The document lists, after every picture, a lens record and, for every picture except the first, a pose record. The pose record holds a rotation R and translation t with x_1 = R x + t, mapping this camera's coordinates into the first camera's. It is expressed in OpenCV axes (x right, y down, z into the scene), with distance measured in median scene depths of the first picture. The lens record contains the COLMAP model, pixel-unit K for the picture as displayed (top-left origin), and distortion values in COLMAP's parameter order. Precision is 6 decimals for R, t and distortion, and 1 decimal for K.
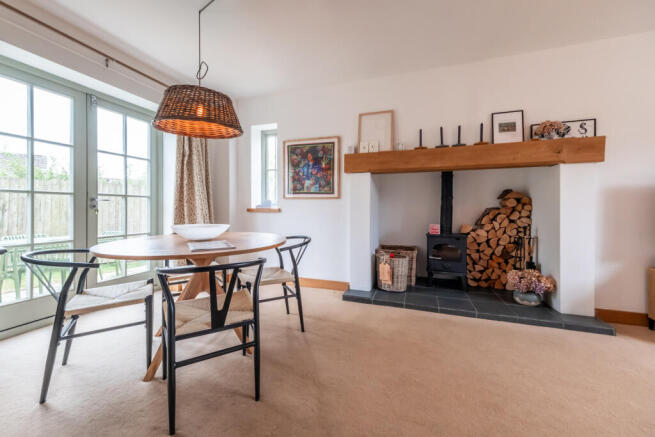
lens RADIAL K [[248.8, 0, 329.7], [0, 248.8, 211.6], [0, 0, 1]] dist [-0.000019, 0.000074]
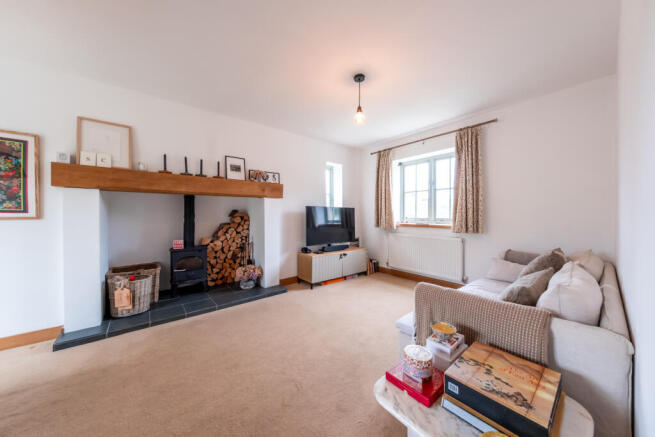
lens RADIAL K [[224.0, 0, 328.7], [0, 224.0, 216.4], [0, 0, 1]] dist [-0.001315, -0.000141]
pose [[0.507547, -0.012054, 0.861540, -0.103728], [0.004859, 0.999926, 0.011127, -0.066778], [-0.861610, -0.001461, 0.507568, -0.091095]]
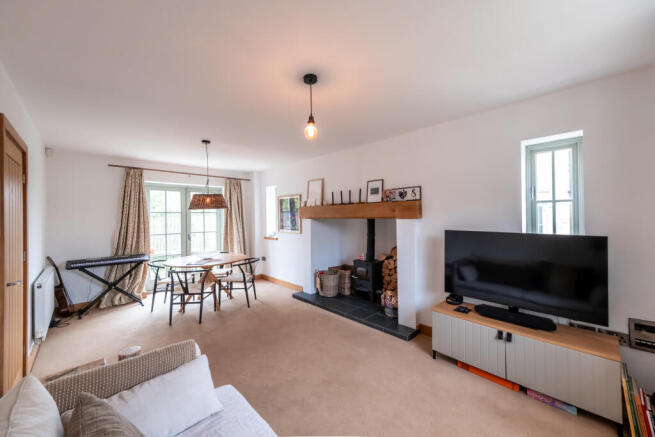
lens RADIAL K [[247.2, 0, 344.6], [0, 247.2, 216.3], [0, 0, 1]] dist [0.000400, 0.000013]
pose [[0.905765, -0.008498, -0.423696, 1.014517], [0.006108, 0.999957, -0.006997, -0.159920], [0.423737, 0.003750, 0.905778, -0.328930]]
